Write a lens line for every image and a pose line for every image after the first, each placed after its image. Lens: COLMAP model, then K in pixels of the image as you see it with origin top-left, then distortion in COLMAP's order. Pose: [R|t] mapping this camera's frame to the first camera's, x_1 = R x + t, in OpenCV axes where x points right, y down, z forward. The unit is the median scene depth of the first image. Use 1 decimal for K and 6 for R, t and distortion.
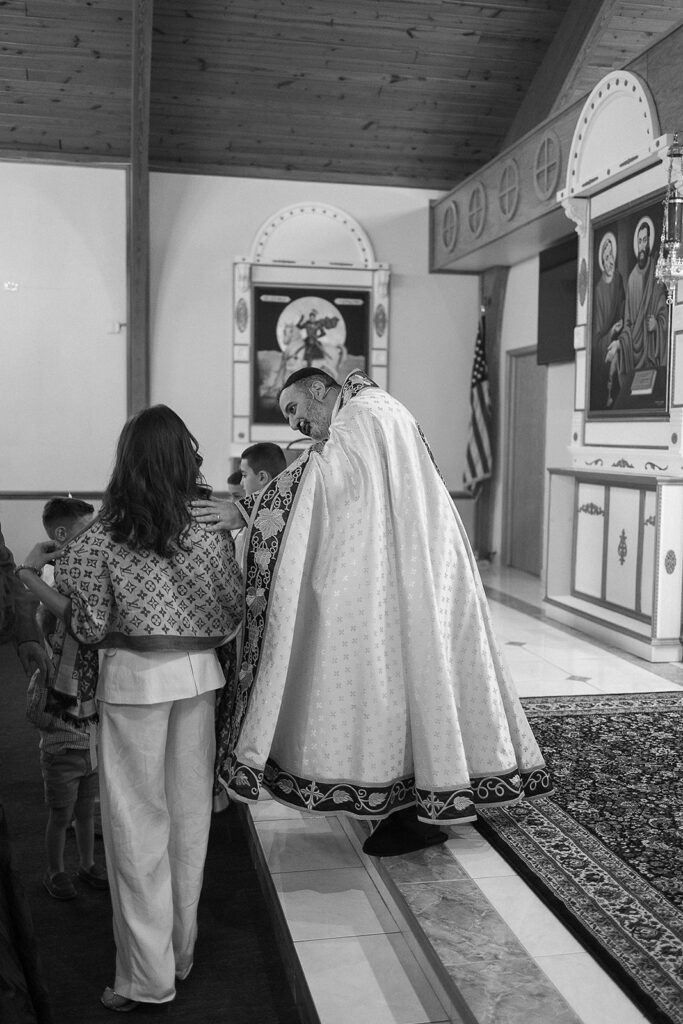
lens RADIAL K [[1061.0, 0, 341.5], [0, 1061.0, 512.0], [0, 0, 1]] dist [0.002069, -0.007060]
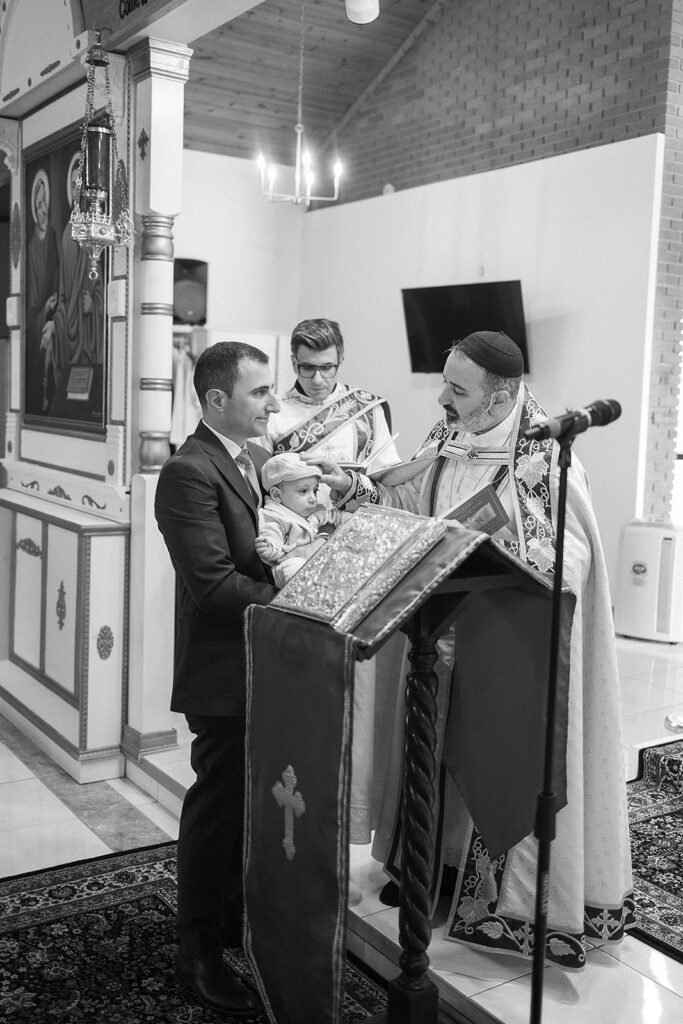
lens RADIAL K [[1061.0, 0, 341.5], [0, 1061.0, 512.0], [0, 0, 1]] dist [0.002069, -0.007060]
pose [[0.924286, -0.021364, 0.381103, 0.126995], [0.002783, 0.998783, 0.049242, -0.051480], [-0.381691, -0.044453, 0.923220, 0.191971]]
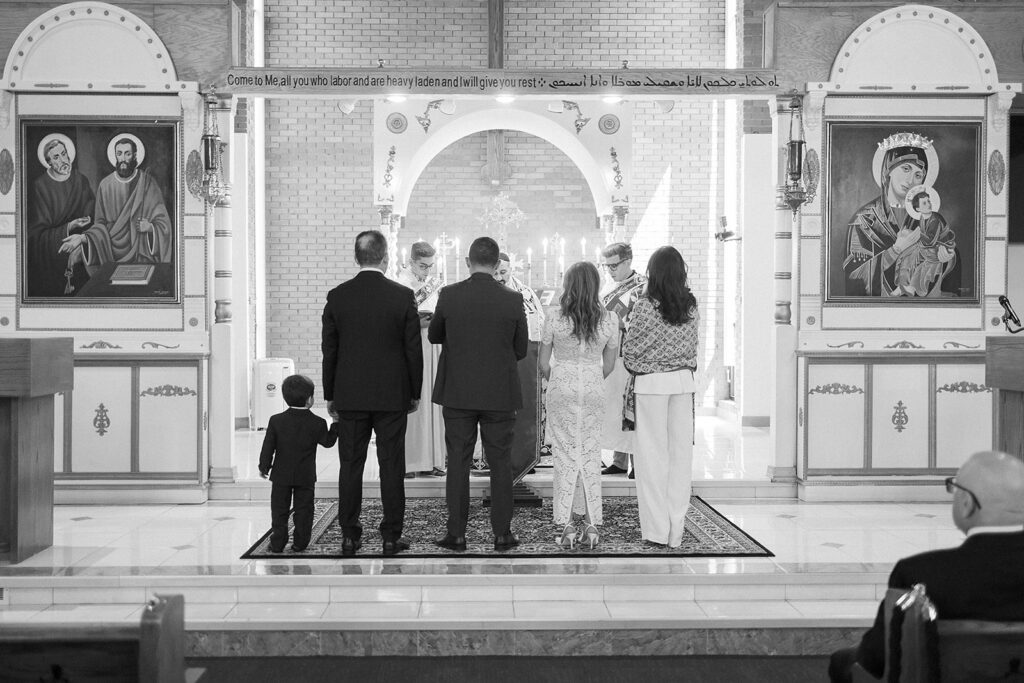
lens RADIAL K [[1061.0, 0, 512.0], [0, 1061.0, 341.5], [0, 0, 1]] dist [0.002069, -0.007060]
pose [[0.178574, -0.022184, 0.983676, -0.586145], [0.071353, 0.997405, 0.009541, -0.021988], [-0.981336, 0.068485, 0.179694, 0.283994]]
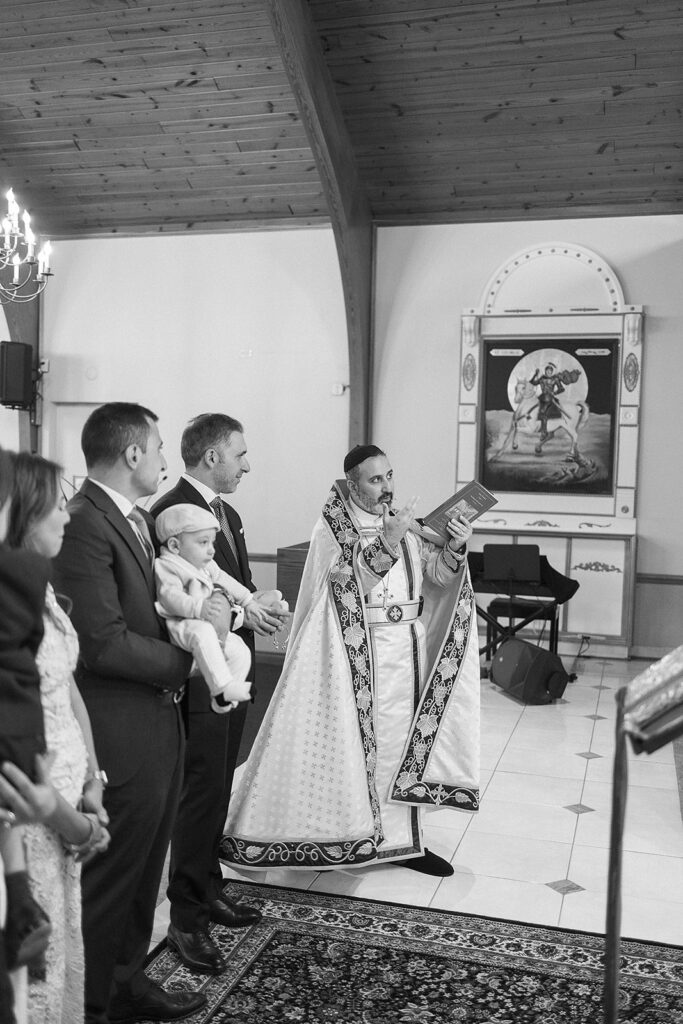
lens RADIAL K [[1027.1, 0, 341.5], [0, 1027.1, 512.0], [0, 0, 1]] dist [0.009624, -0.014428]
pose [[0.877178, 0.033440, -0.479000, 0.263853], [-0.046367, 0.998809, -0.015182, -0.051101], [0.477922, 0.035527, 0.877684, 0.190632]]
